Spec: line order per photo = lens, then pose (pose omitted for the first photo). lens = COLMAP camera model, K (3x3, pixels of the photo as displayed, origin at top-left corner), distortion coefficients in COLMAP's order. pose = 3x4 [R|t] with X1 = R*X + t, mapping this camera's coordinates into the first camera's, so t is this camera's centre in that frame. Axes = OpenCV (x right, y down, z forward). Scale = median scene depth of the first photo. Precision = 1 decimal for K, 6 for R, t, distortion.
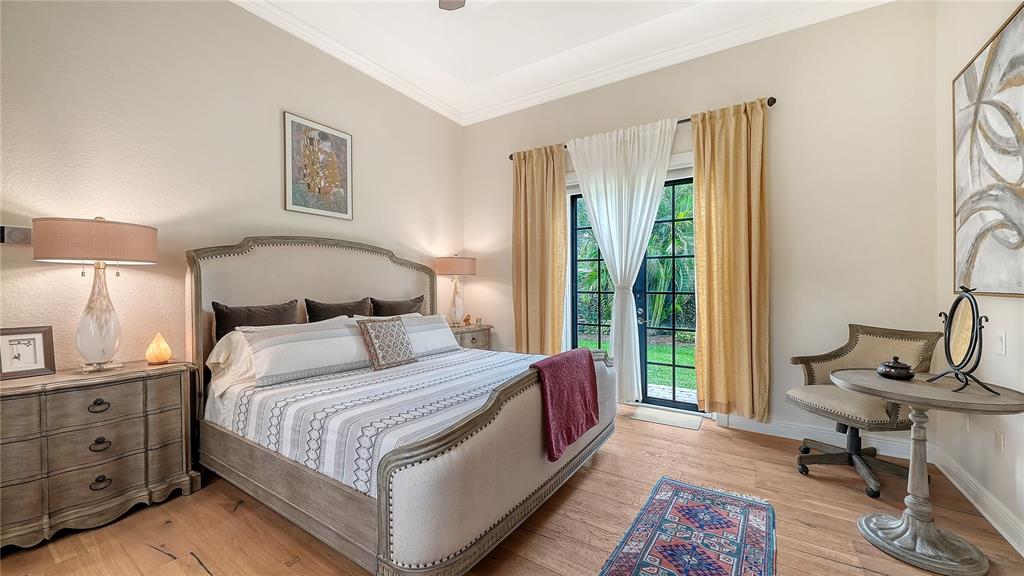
lens RADIAL K [[387.9, 0, 512.0], [0, 387.9, 288.0], [0, 0, 1]] dist [-0.001088, -0.000080]
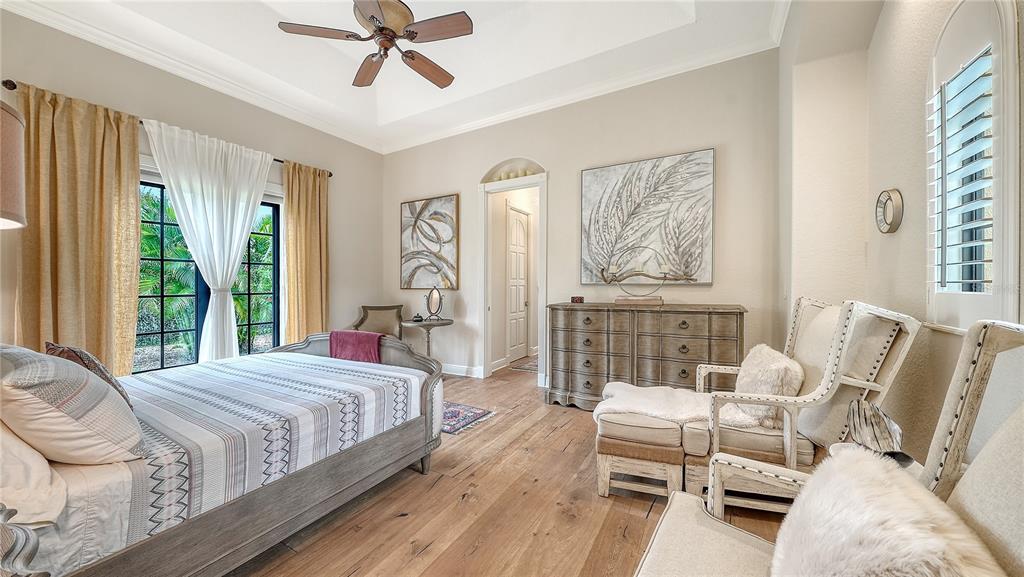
lens RADIAL K [[364.3, 0, 511.5], [0, 364.3, 285.8], [0, 0, 1]] dist [0.000241, 0.000010]
pose [[-0.058248, -0.002891, 0.998298, -1.207259], [0.013301, 0.999905, 0.003671, -0.006372], [-0.998214, 0.013492, -0.058204, 0.432181]]
